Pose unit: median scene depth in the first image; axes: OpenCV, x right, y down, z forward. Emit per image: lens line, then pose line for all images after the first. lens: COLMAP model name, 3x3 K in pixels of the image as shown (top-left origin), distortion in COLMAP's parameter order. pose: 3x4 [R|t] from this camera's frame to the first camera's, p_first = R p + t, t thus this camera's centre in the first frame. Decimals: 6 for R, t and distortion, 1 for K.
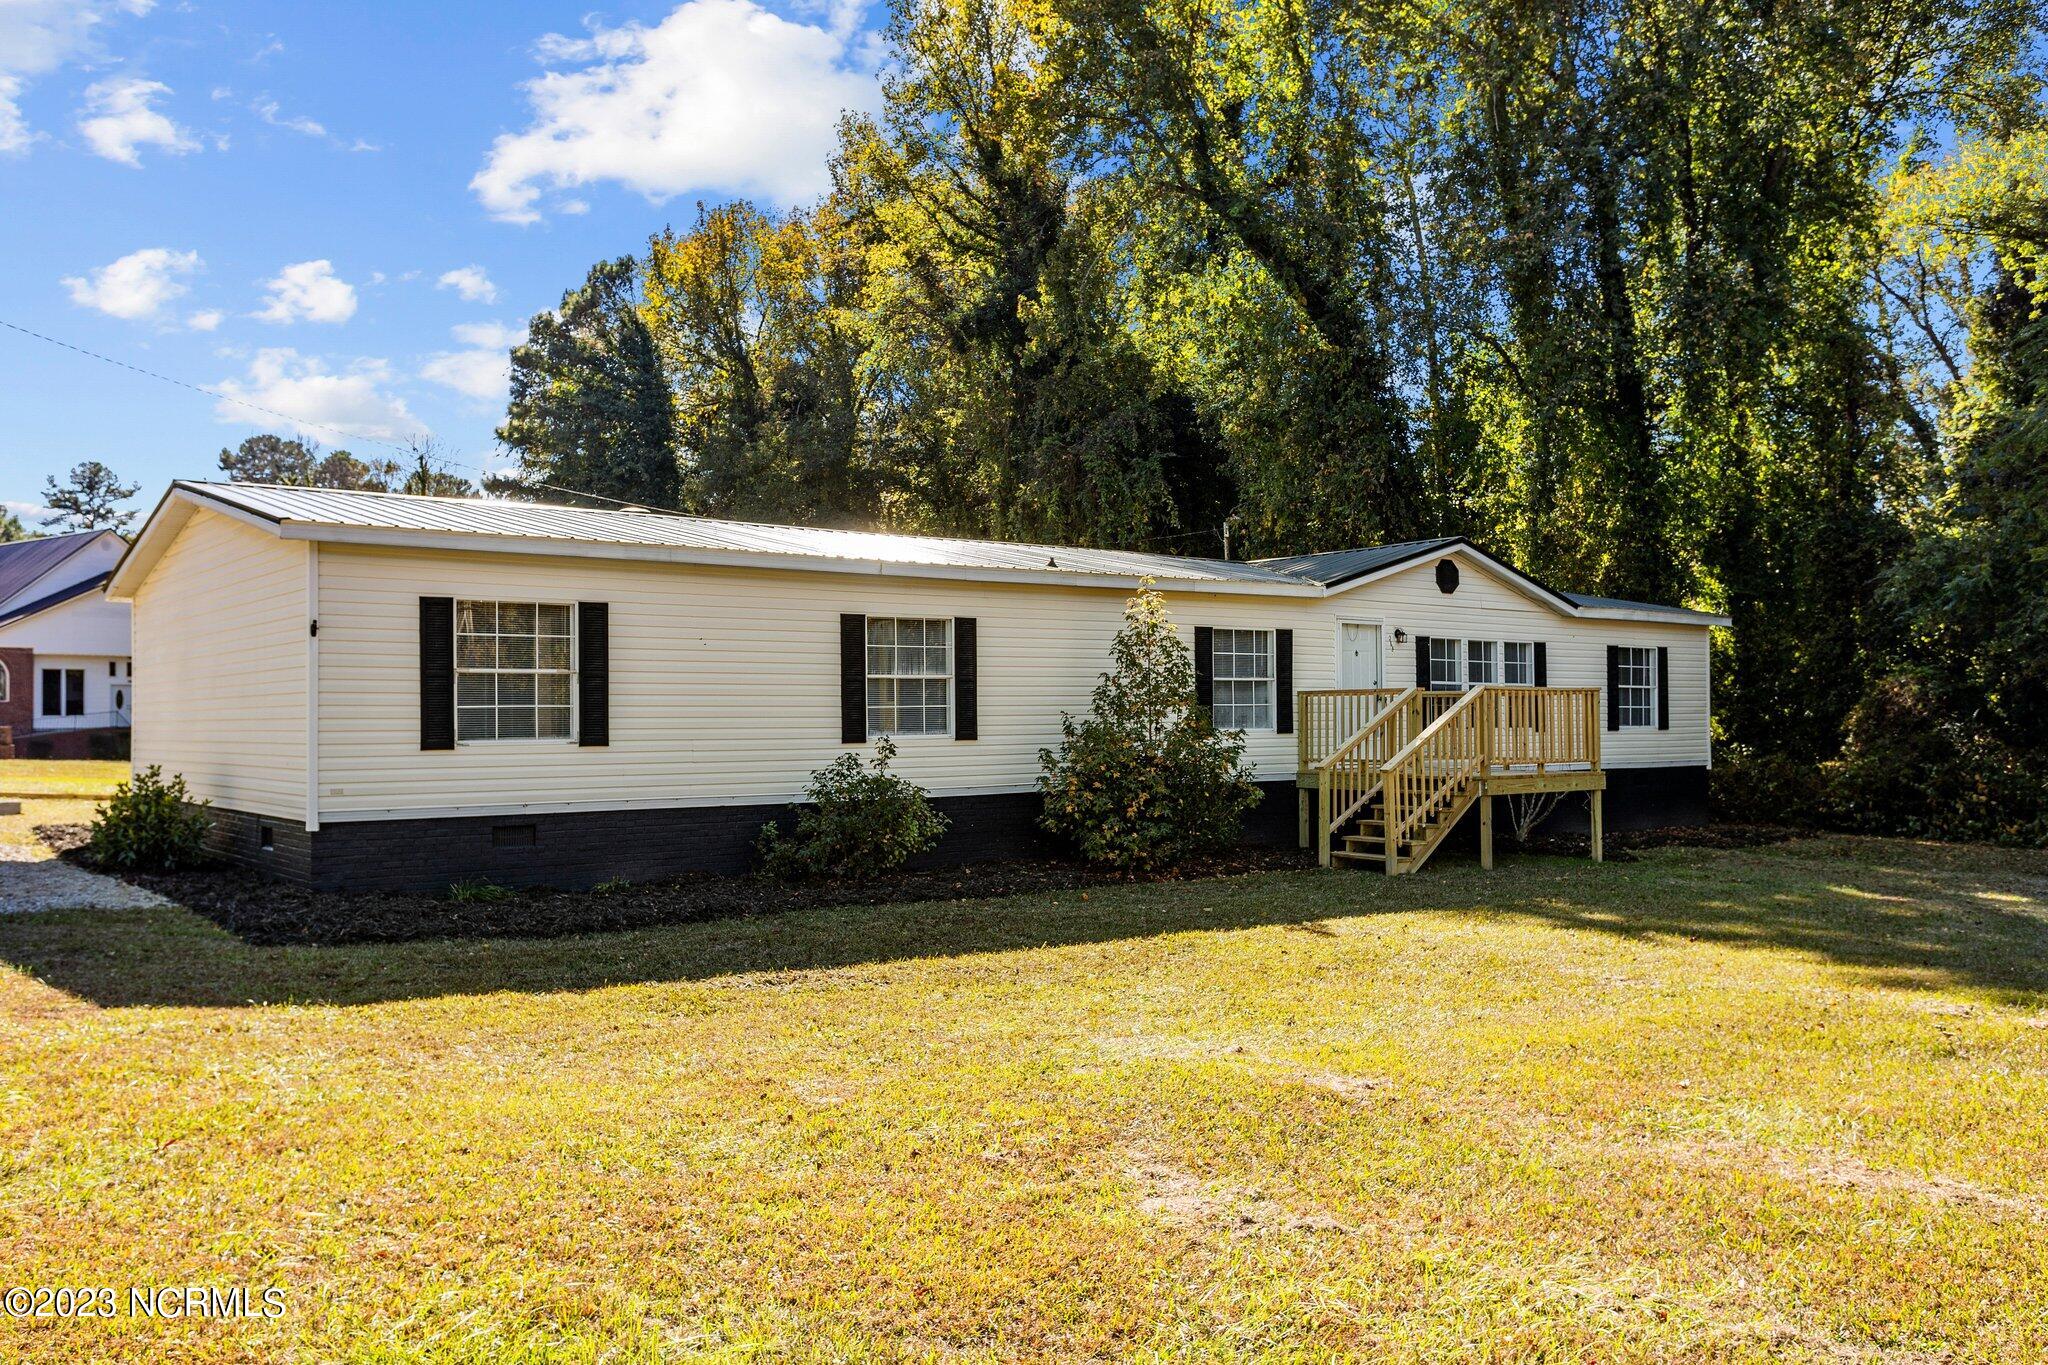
lens RADIAL K [[1670.8, 0, 1016.2], [0, 1670.8, 680.5], [0, 0, 1]] dist [0.008592, 0.012267]
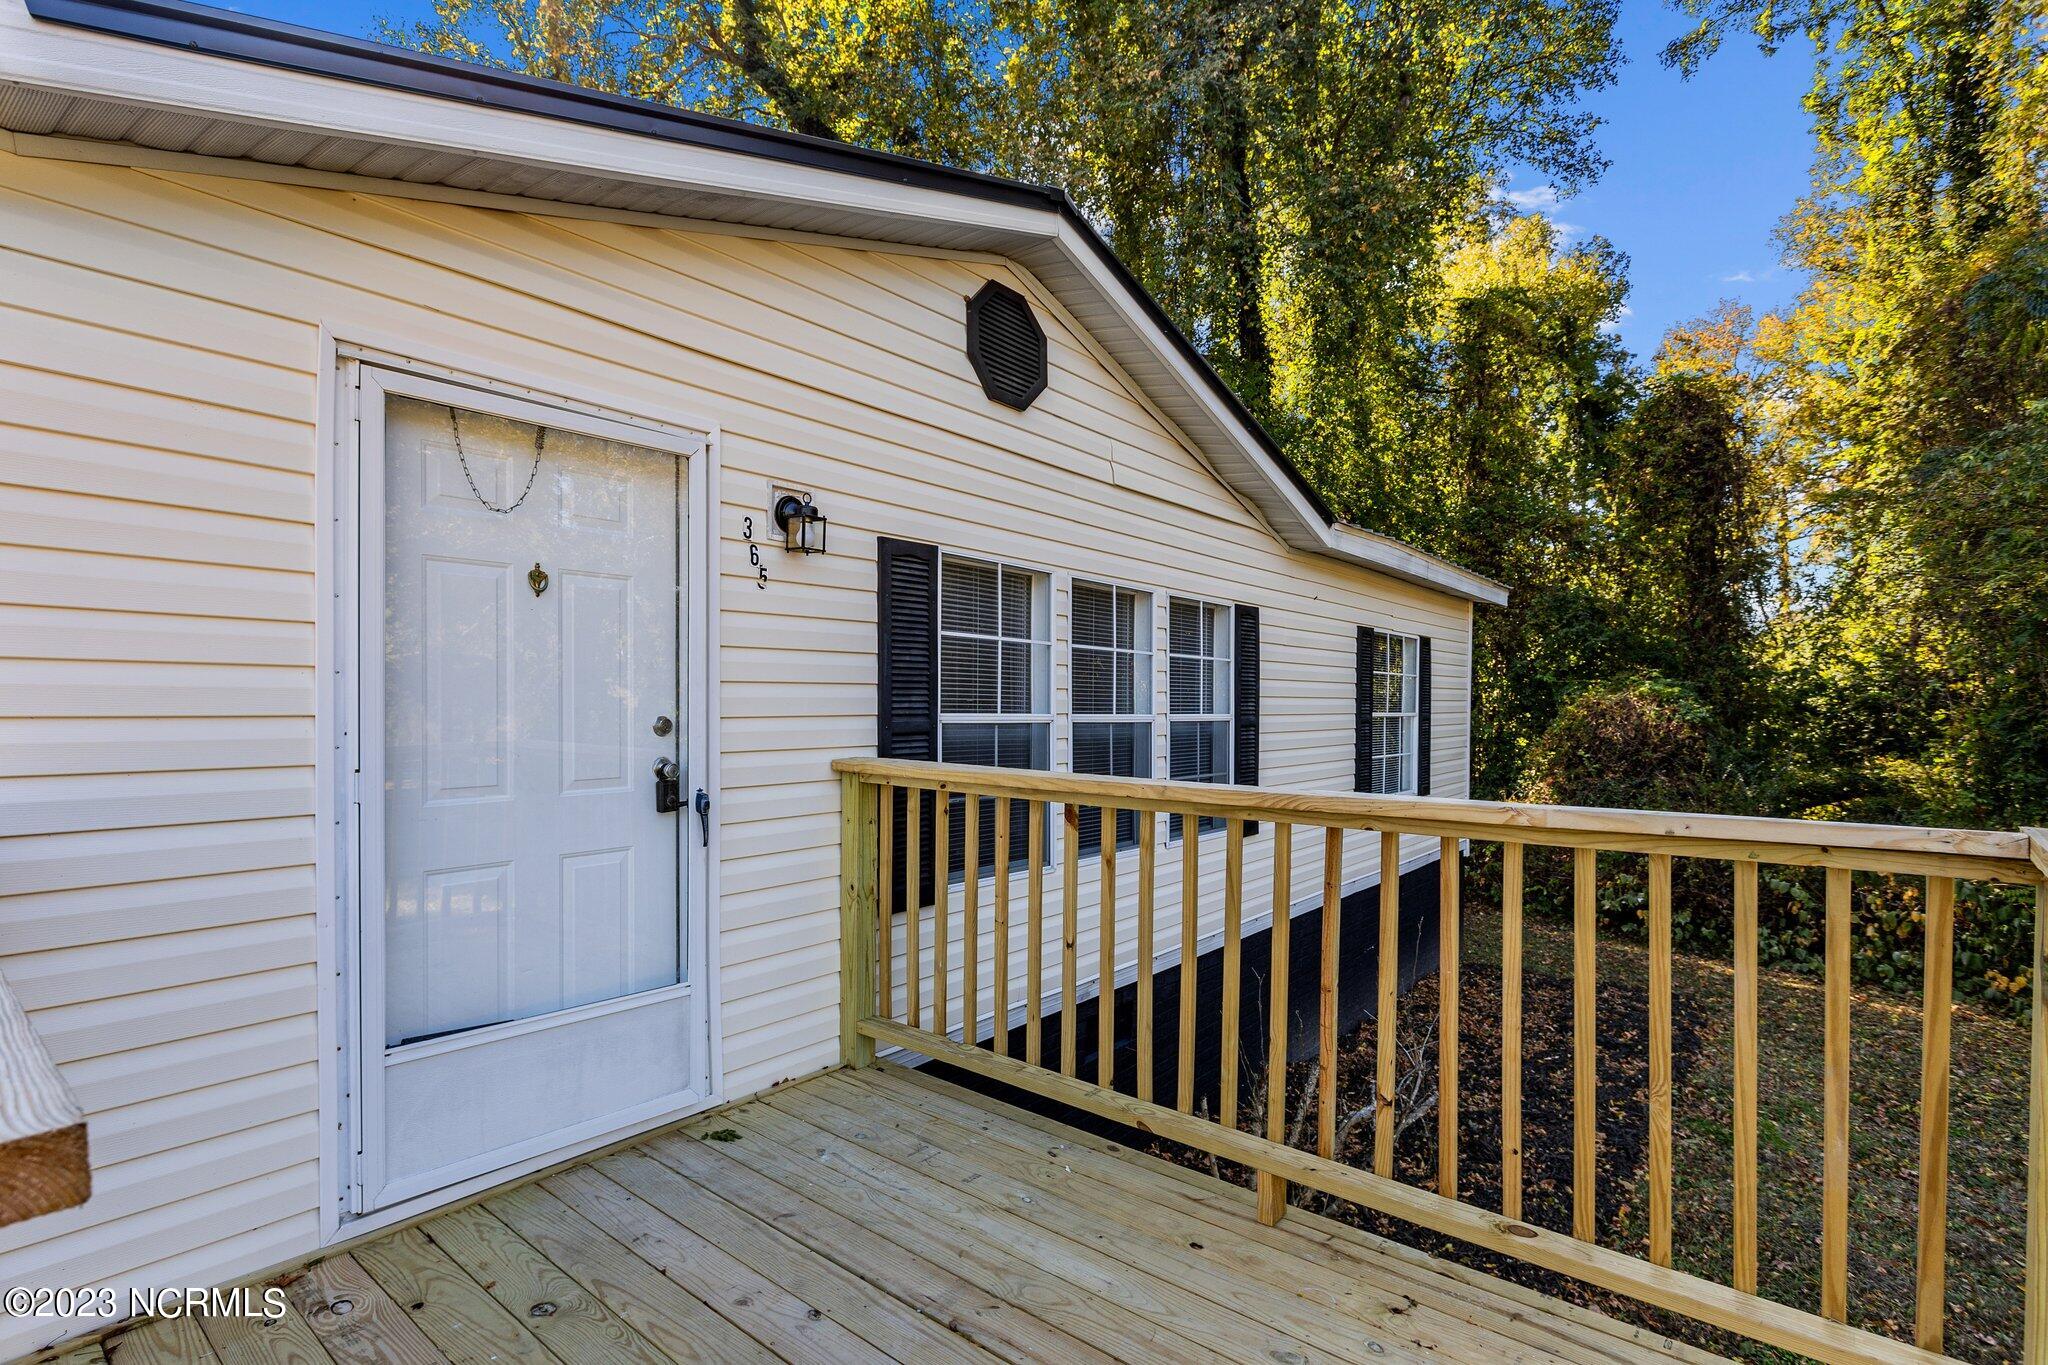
lens RADIAL K [[989.5, 0, 1000.5], [0, 989.5, 700.2], [0, 0, 1]] dist [0.006603, 0.001470]
pose [[0.977686, 0.015264, 0.209517, 0.220111], [-0.021258, 0.999426, 0.026386, -0.006137], [-0.208994, -0.030251, 0.977449, 0.826244]]
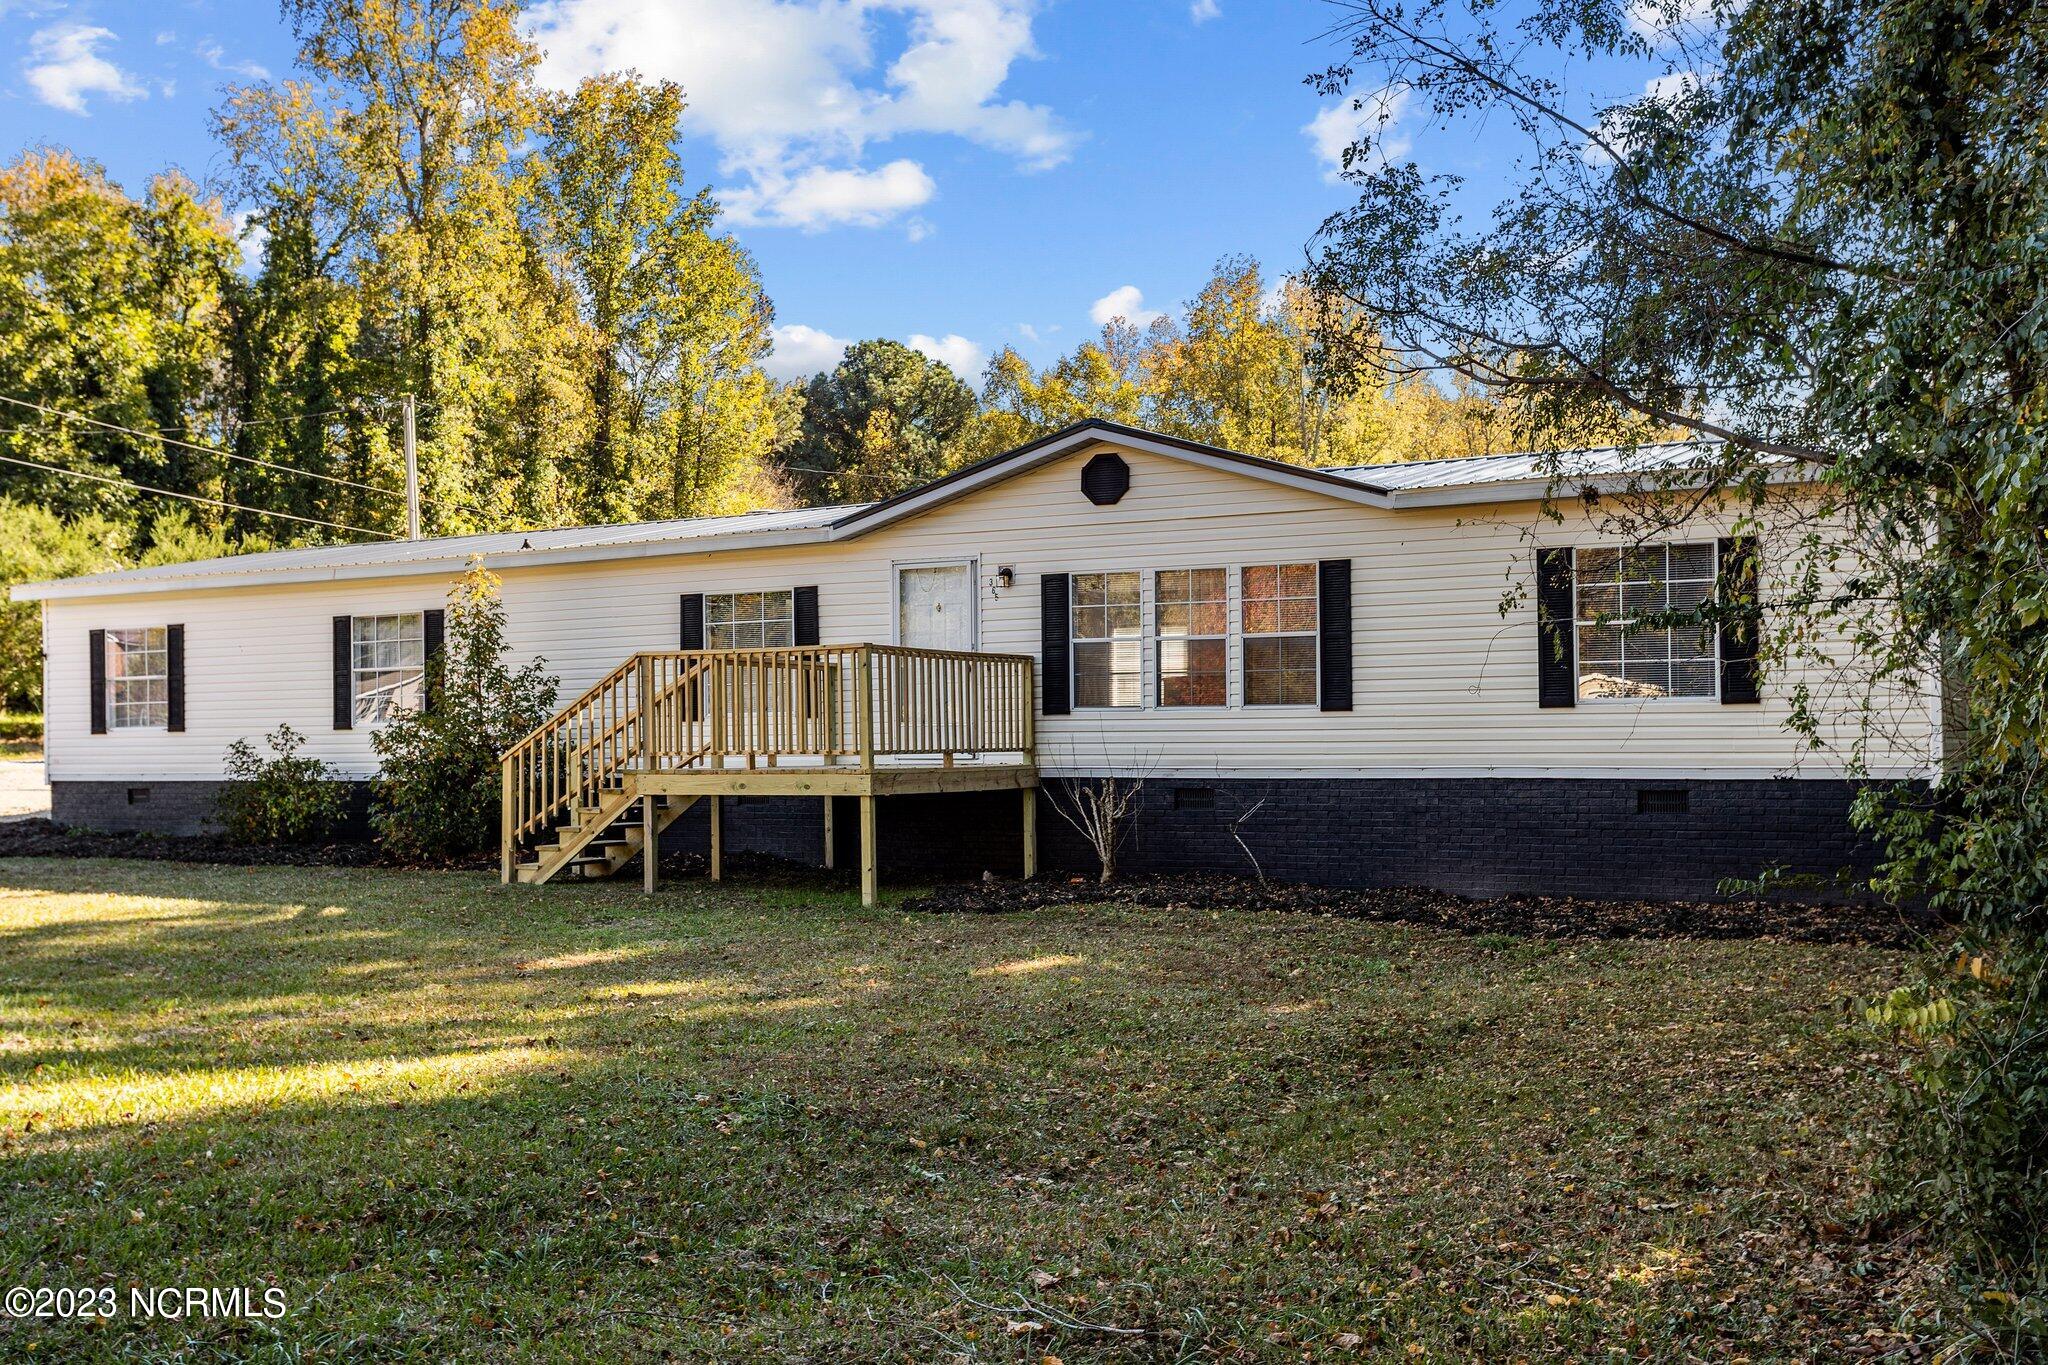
lens RADIAL K [[1639.4, 0, 1032.7], [0, 1639.4, 692.0], [0, 0, 1]] dist [0.024571, 0.004586]
pose [[0.445094, -0.005783, -0.895465, 0.822627], [0.042375, 0.998995, 0.014611, 0.011467], [0.894481, -0.044449, 0.444892, 0.674728]]
